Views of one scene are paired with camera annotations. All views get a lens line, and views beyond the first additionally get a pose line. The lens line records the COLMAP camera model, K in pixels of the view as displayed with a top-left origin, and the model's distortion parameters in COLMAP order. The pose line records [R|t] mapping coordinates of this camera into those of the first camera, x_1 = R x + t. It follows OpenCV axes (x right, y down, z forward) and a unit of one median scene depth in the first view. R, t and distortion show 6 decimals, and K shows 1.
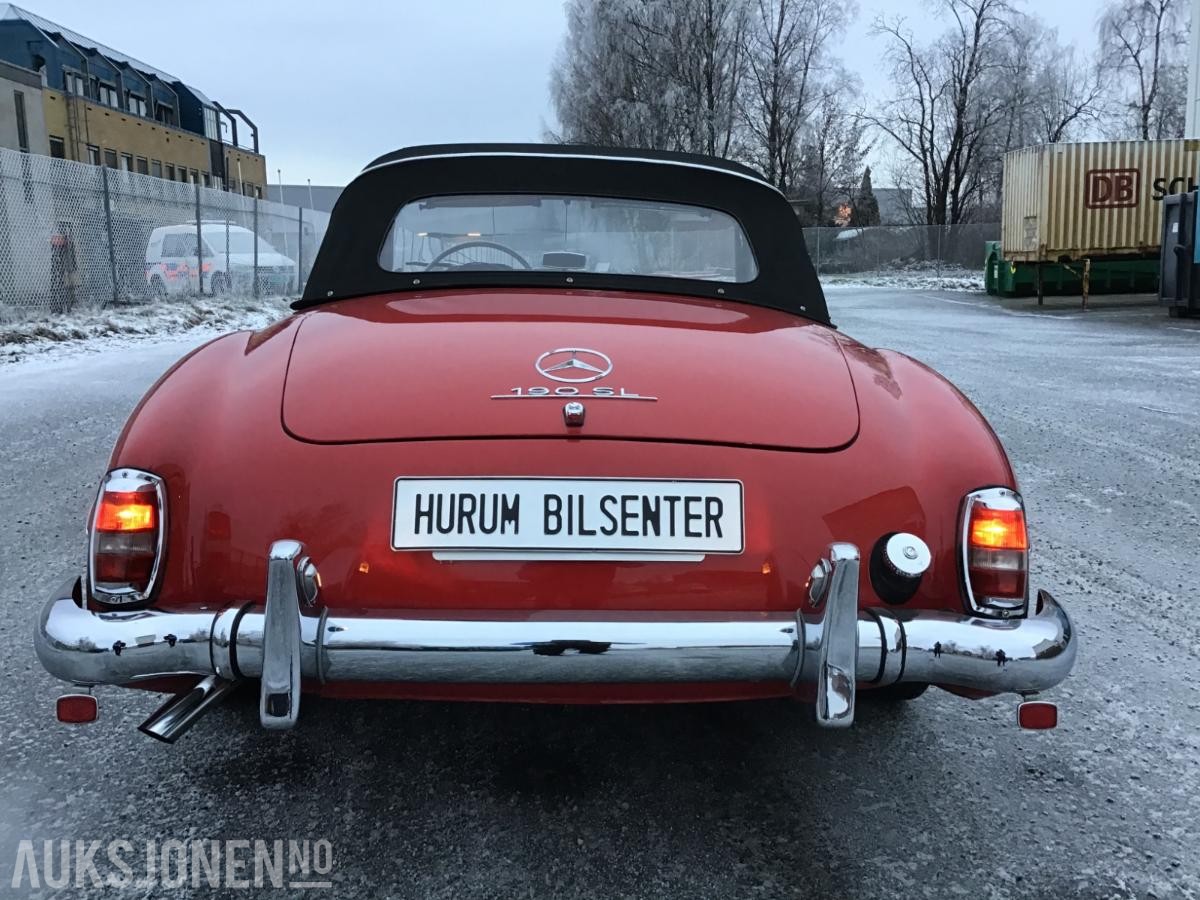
lens RADIAL K [[1081.0, 0, 600.0], [0, 1081.0, 450.0], [0, 0, 1]] dist [0.082429, -0.155254]
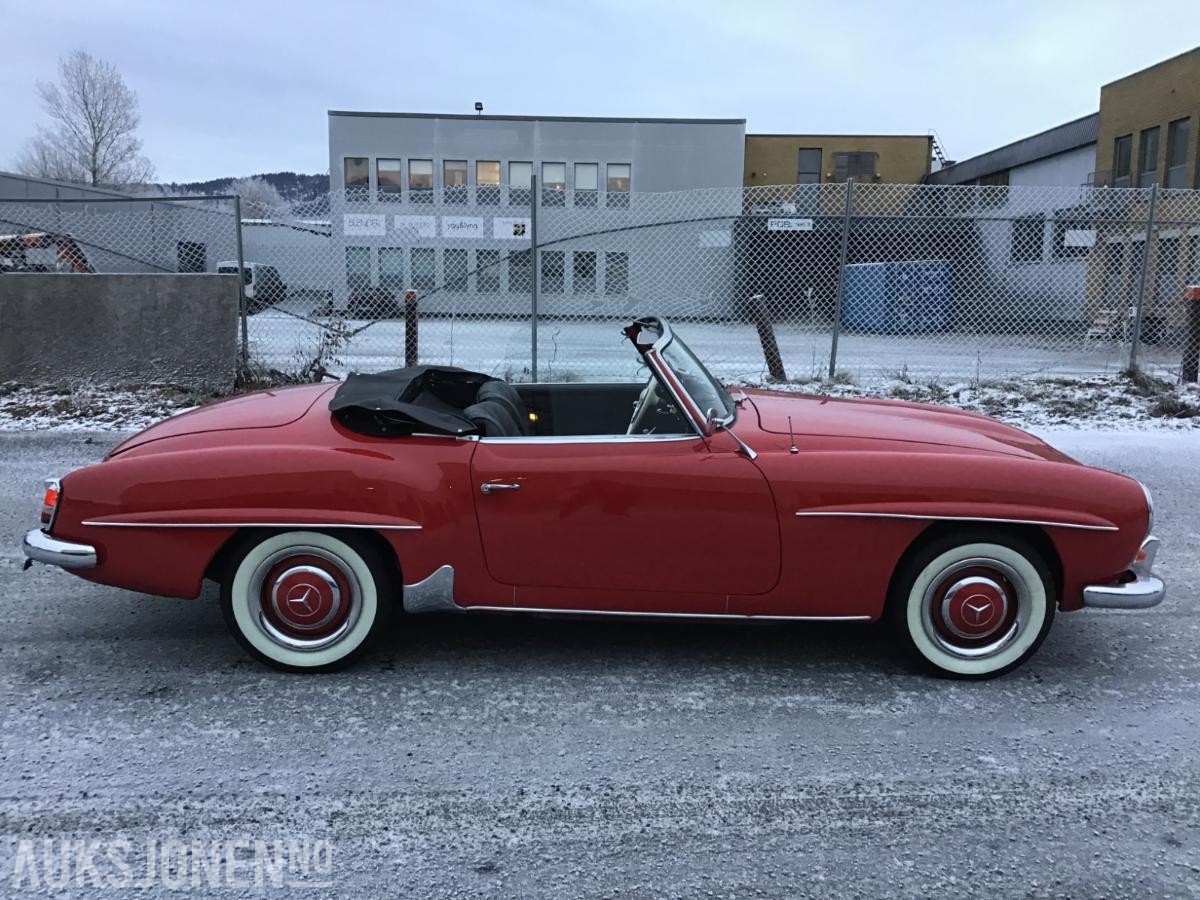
lens RADIAL K [[1079.0, 0, 604.2], [0, 1079.0, 446.4], [0, 0, 1]] dist [0.110303, -0.208488]
pose [[-0.005487, 0.163662, -0.986501, 0.153270], [-0.183751, 0.969553, 0.161873, -0.036405], [0.982958, 0.182159, 0.024753, 0.118367]]
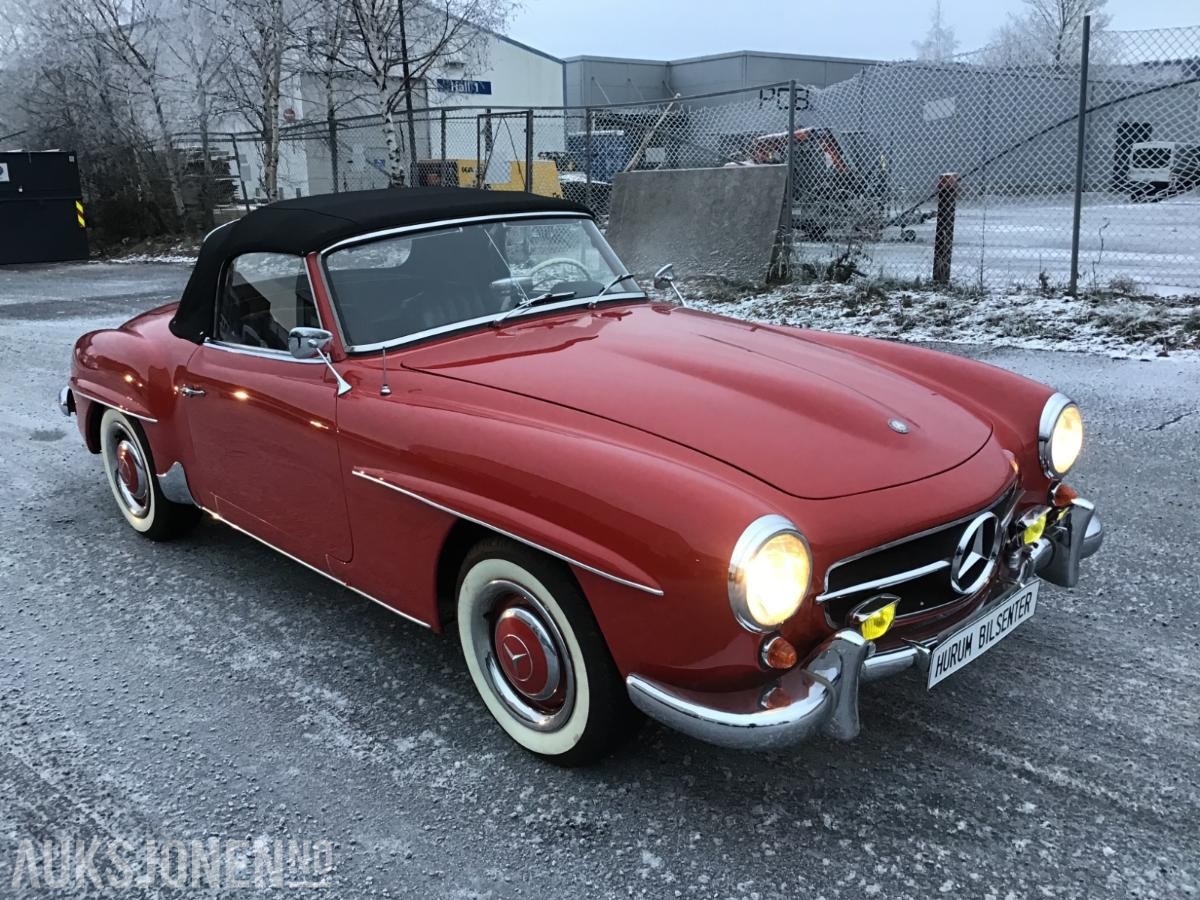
lens RADIAL K [[1081.0, 0, 600.0], [0, 1081.0, 450.0], [0, 0, 1]] dist [0.082429, -0.155254]
pose [[-0.745619, 0.194313, -0.637413, 0.071845], [-0.081510, 0.922763, 0.376649, -0.053989], [0.661369, 0.332792, -0.672191, 0.230669]]
